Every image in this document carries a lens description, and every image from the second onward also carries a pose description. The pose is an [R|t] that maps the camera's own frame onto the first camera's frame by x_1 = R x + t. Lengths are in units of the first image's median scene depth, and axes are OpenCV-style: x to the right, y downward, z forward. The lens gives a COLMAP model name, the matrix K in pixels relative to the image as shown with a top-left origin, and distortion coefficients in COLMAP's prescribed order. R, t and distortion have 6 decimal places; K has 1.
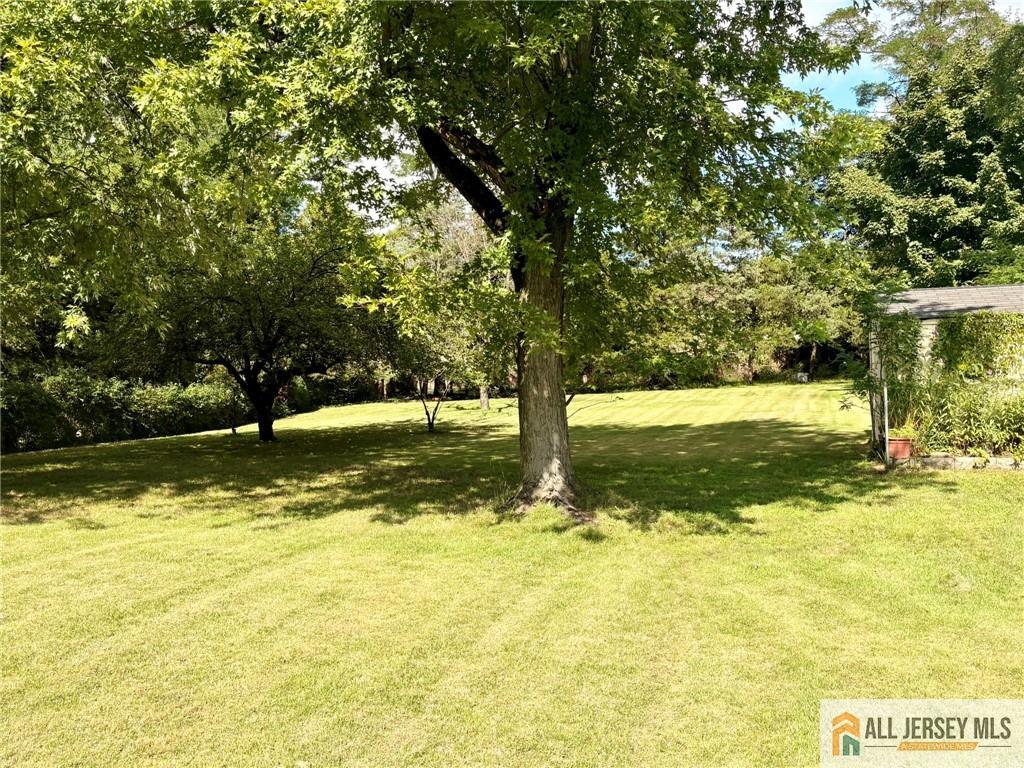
lens RADIAL K [[893.9, 0, 512.0], [0, 893.9, 384.0], [0, 0, 1]] dist [0.009010, -0.001770]
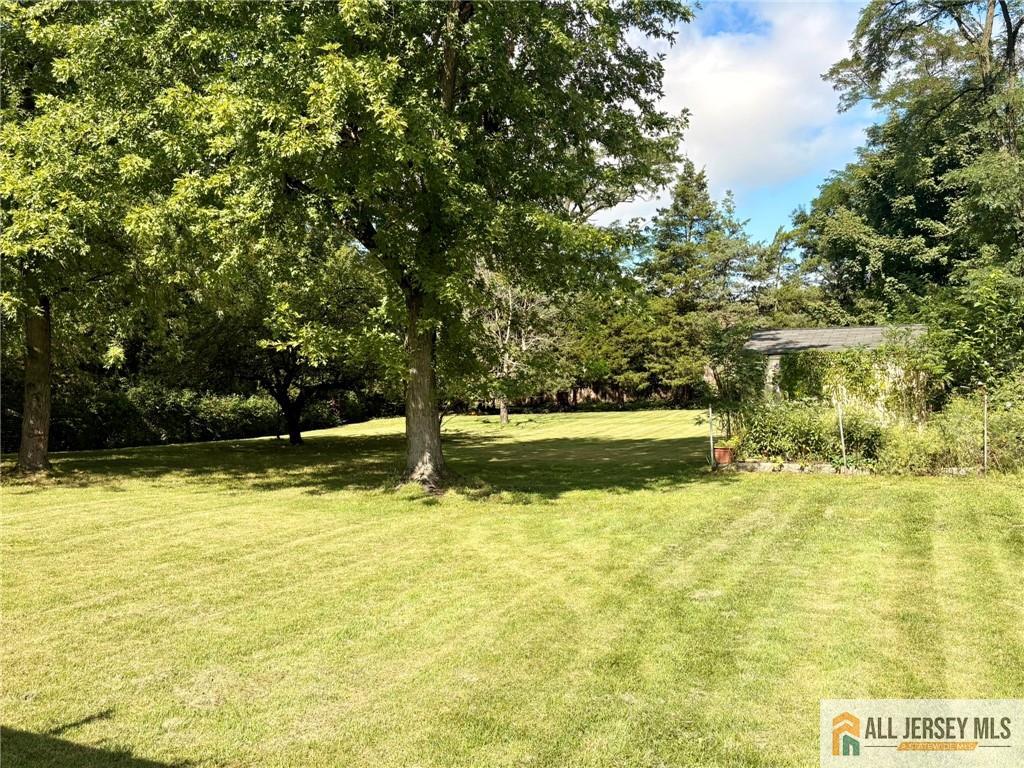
lens RADIAL K [[893.9, 0, 512.0], [0, 893.9, 384.0], [0, 0, 1]] dist [0.009010, -0.001770]
pose [[0.994221, 0.016873, -0.106015, 0.115294], [-0.018911, 0.999655, -0.018246, -0.000757], [0.105670, 0.020145, 0.994197, -0.140592]]
